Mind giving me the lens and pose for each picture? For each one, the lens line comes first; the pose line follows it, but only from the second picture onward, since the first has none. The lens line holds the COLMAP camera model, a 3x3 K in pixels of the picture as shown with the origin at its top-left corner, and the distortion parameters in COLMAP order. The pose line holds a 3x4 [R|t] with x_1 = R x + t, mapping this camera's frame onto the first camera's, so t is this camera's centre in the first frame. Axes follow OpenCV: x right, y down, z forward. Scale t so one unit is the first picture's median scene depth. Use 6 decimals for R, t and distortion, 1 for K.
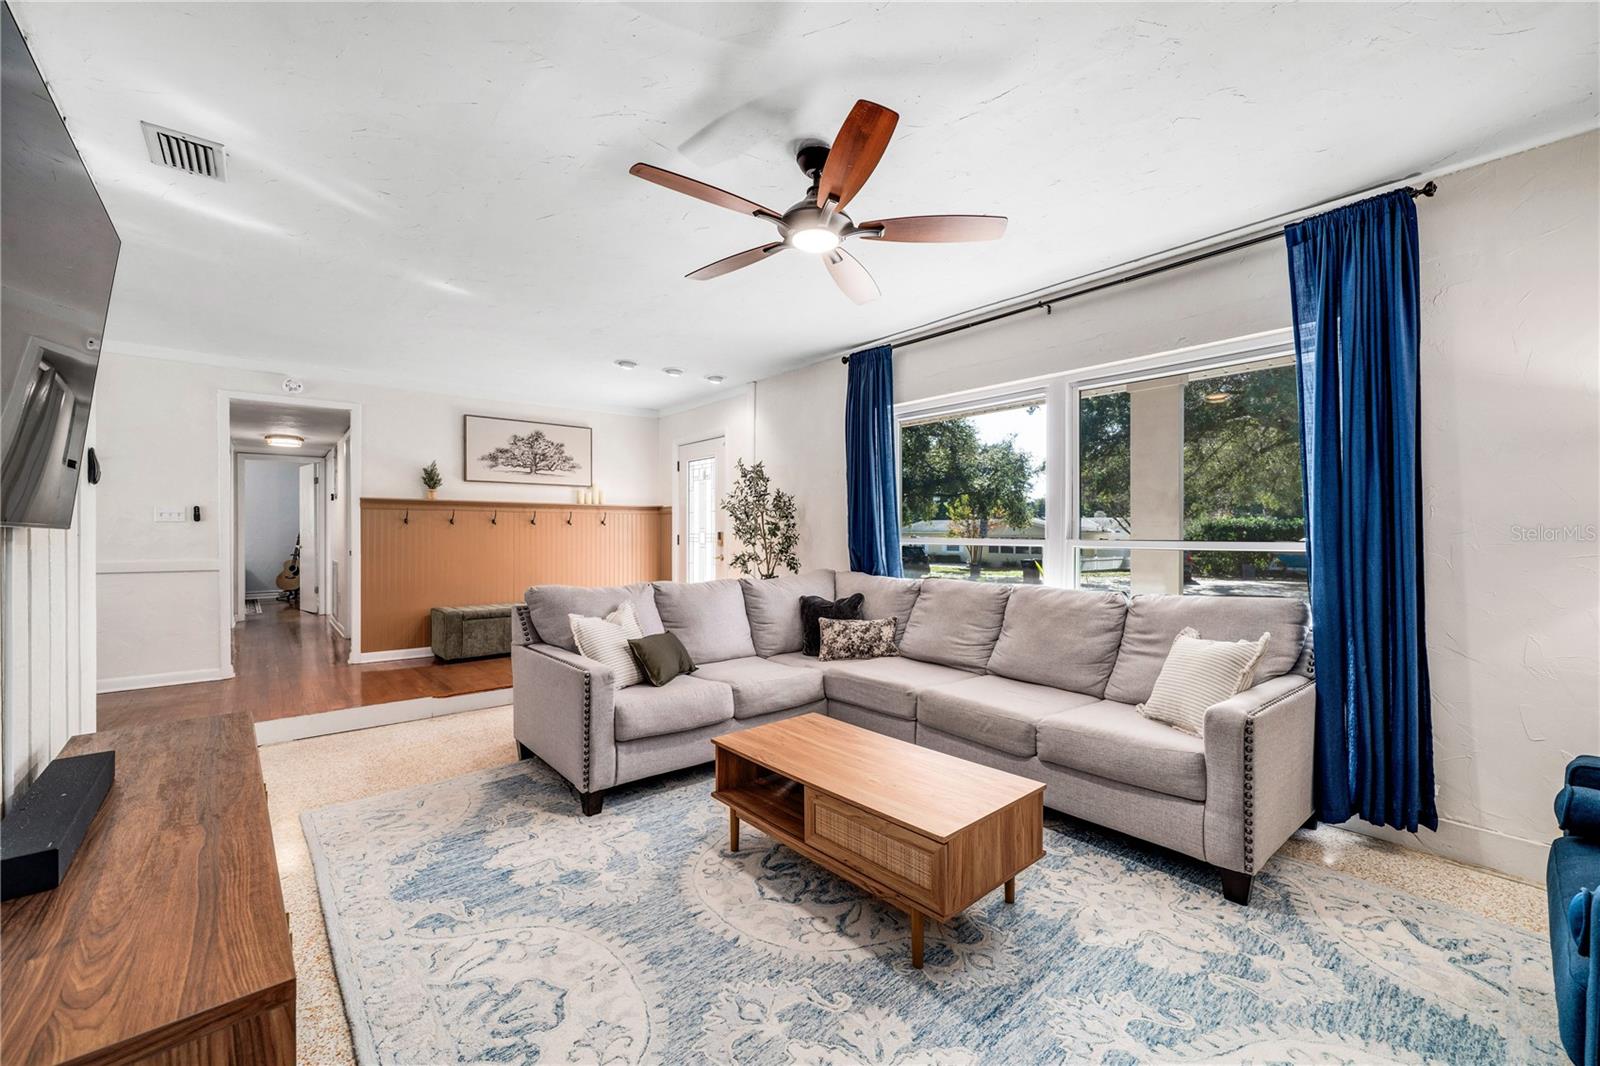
lens RADIAL K [[636.7, 0, 794.2], [0, 636.7, 535.3], [0, 0, 1]] dist [0.001662, -0.000644]
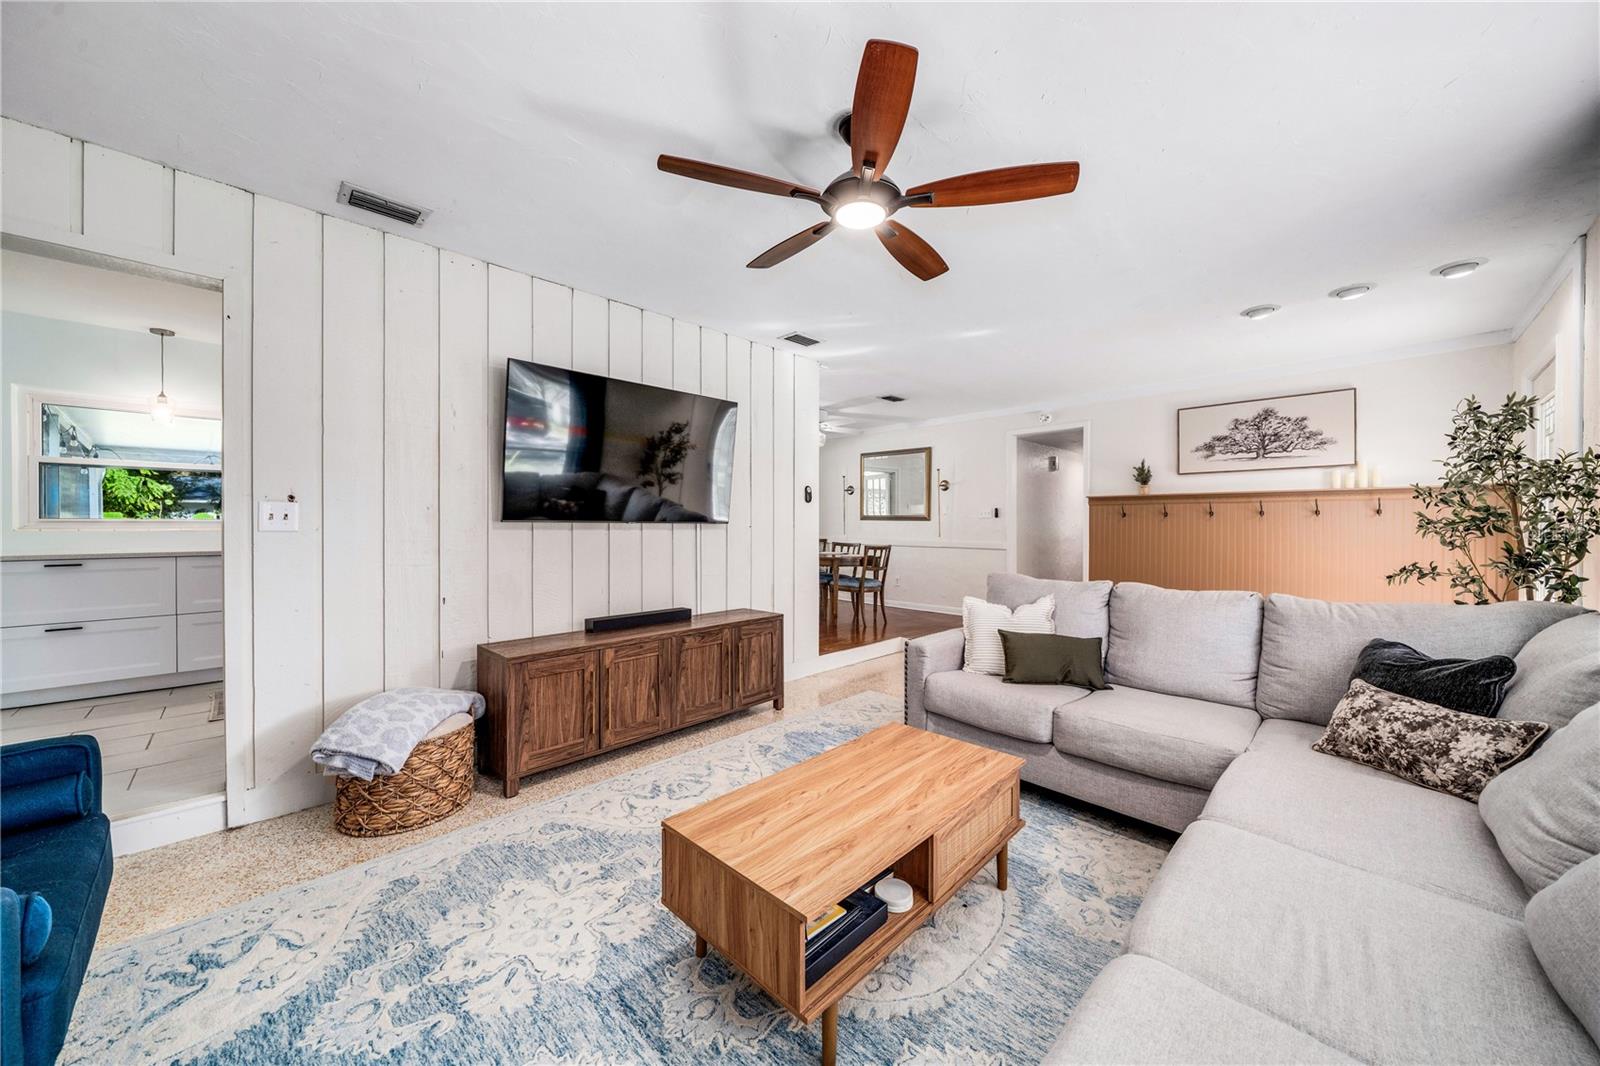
lens RADIAL K [[566.2, 0, 802.9], [0, 566.2, 526.3], [0, 0, 1]] dist [-0.006282, -0.000060]
pose [[0.092145, 0.003573, -0.995739, 0.396517], [-0.006300, 0.999976, 0.003005, -0.001443], [0.995726, 0.005996, 0.092166, 0.388732]]
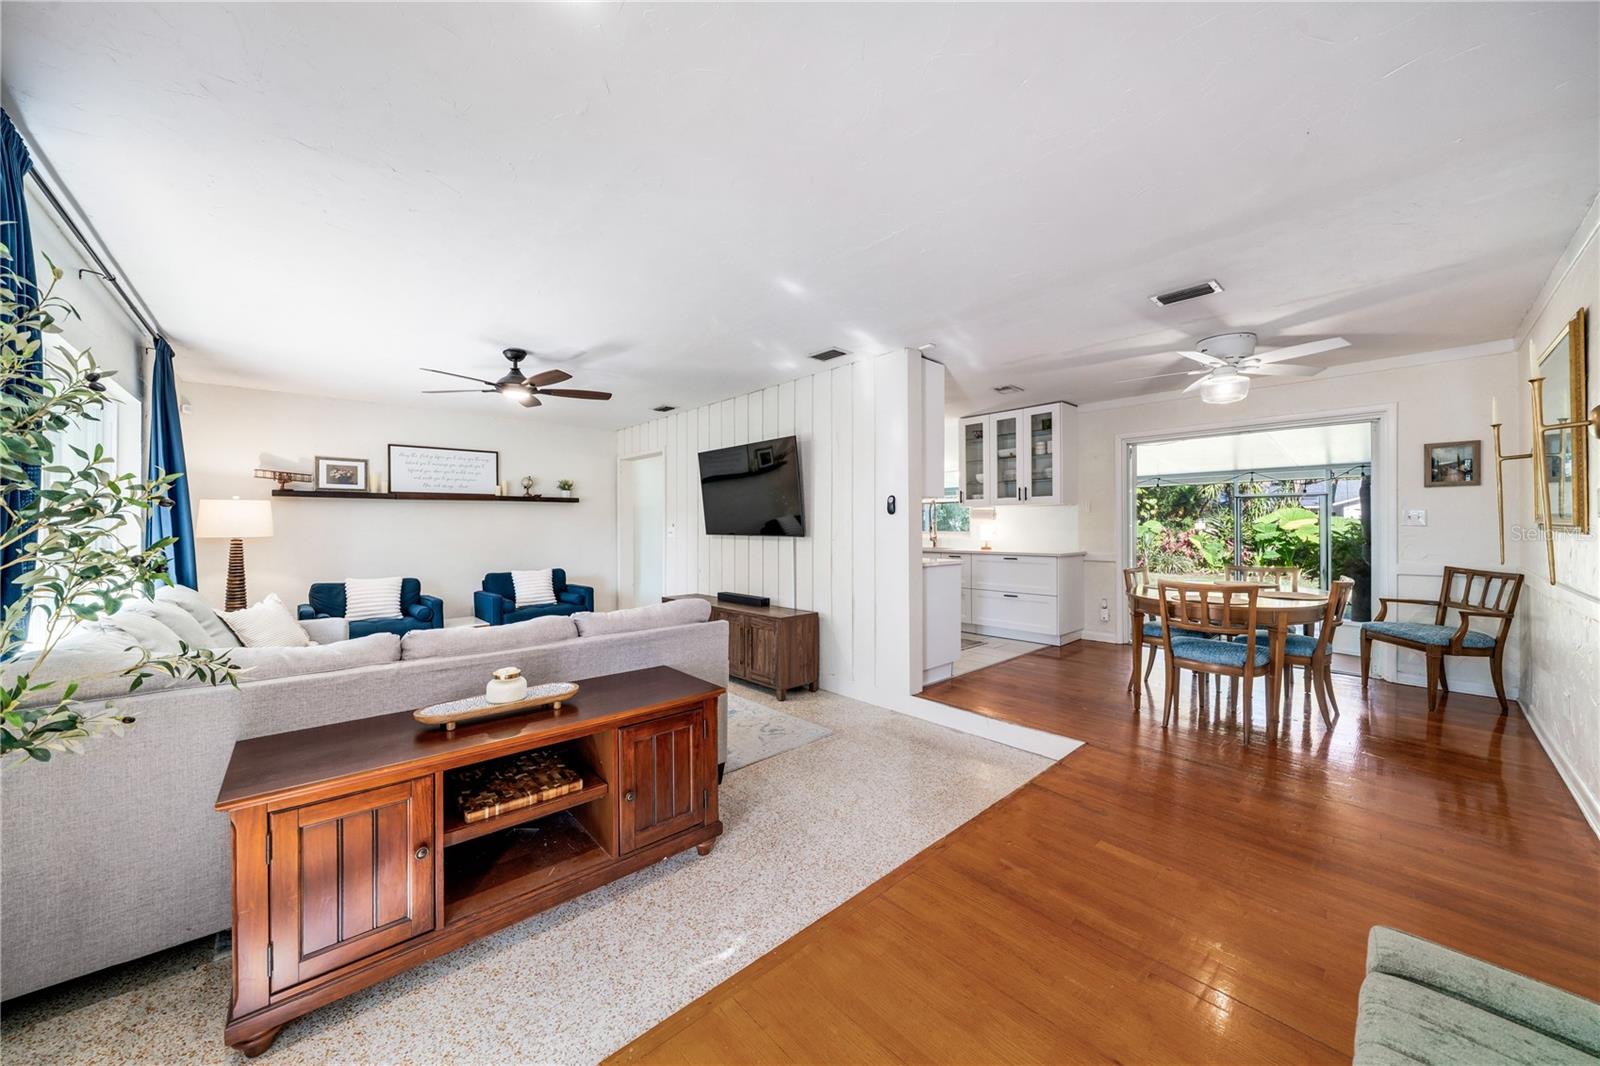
lens RADIAL K [[555.8, 0, 803.4], [0, 555.8, 528.1], [0, 0, 1]] dist [0.001279, 0.000031]
pose [[-0.998968, 0.000757, -0.045410, -0.365410], [0.000378, 0.999965, 0.008356, -0.025540], [0.045415, 0.008330, -0.998933, 1.289188]]
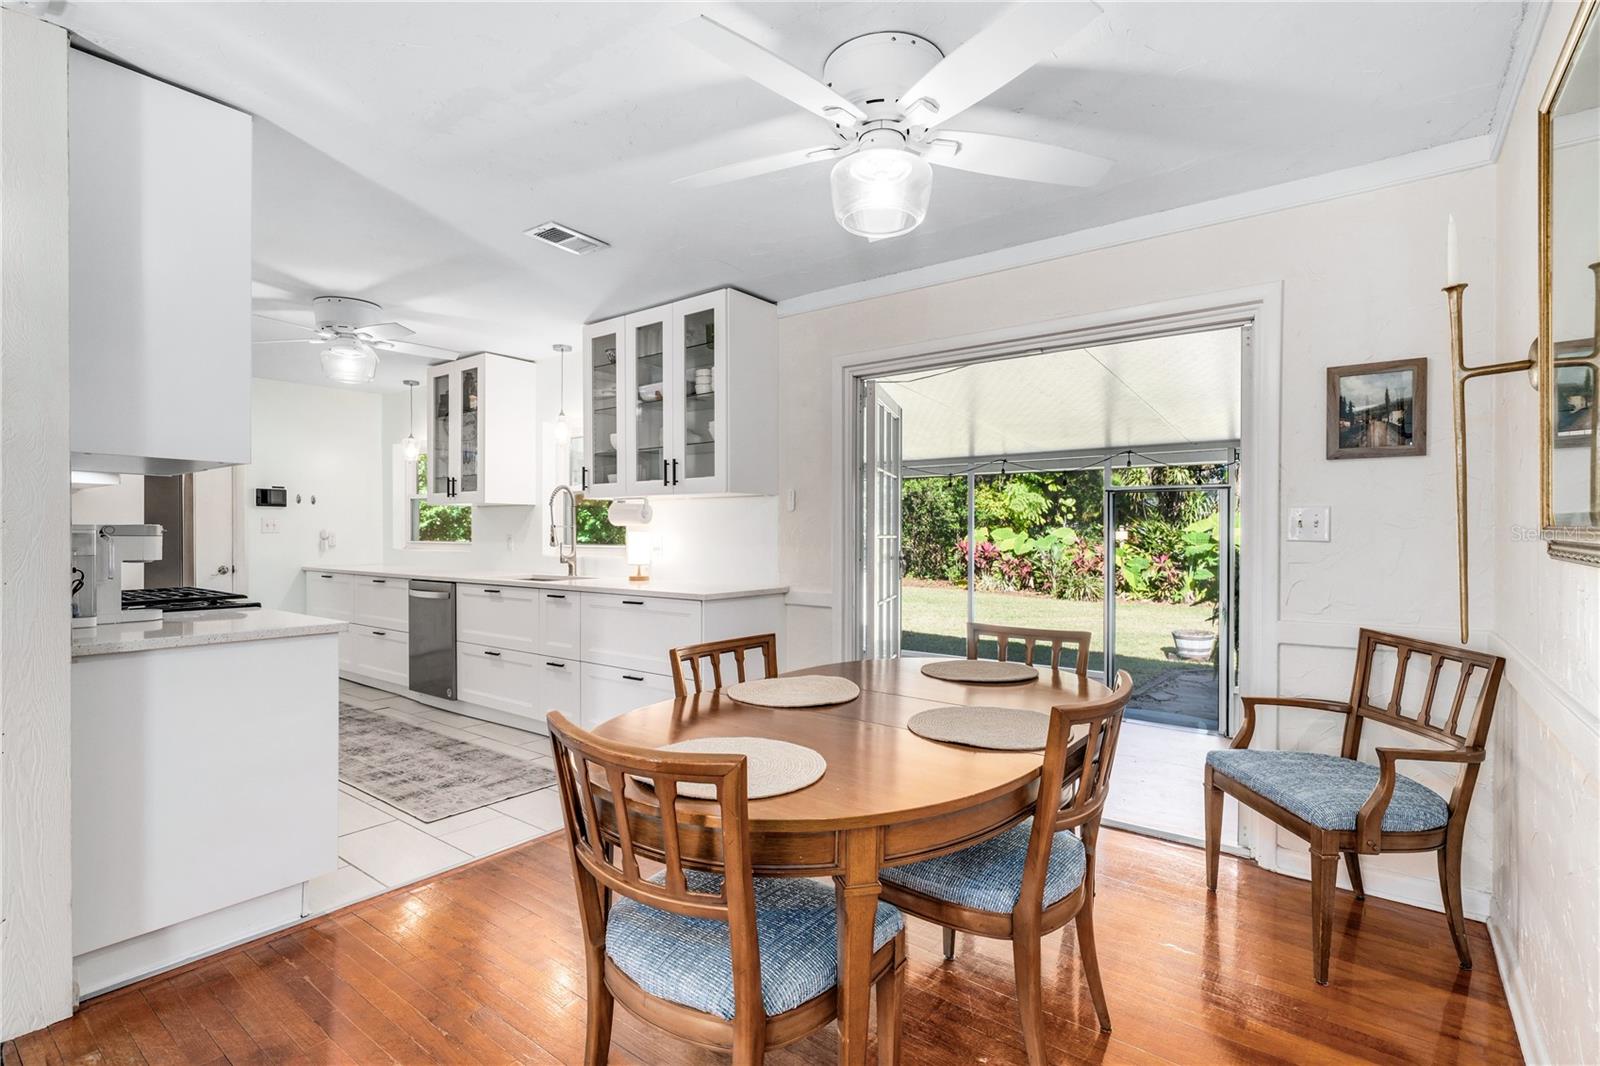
lens RADIAL K [[745.3, 0, 798.8], [0, 745.3, 540.5], [0, 0, 1]] dist [0.004655, -0.000843]
pose [[-0.976104, -0.002543, -0.217289, -0.856322], [-0.005786, 0.999881, 0.014288, -0.027803], [0.217227, 0.015204, -0.976003, 0.930885]]
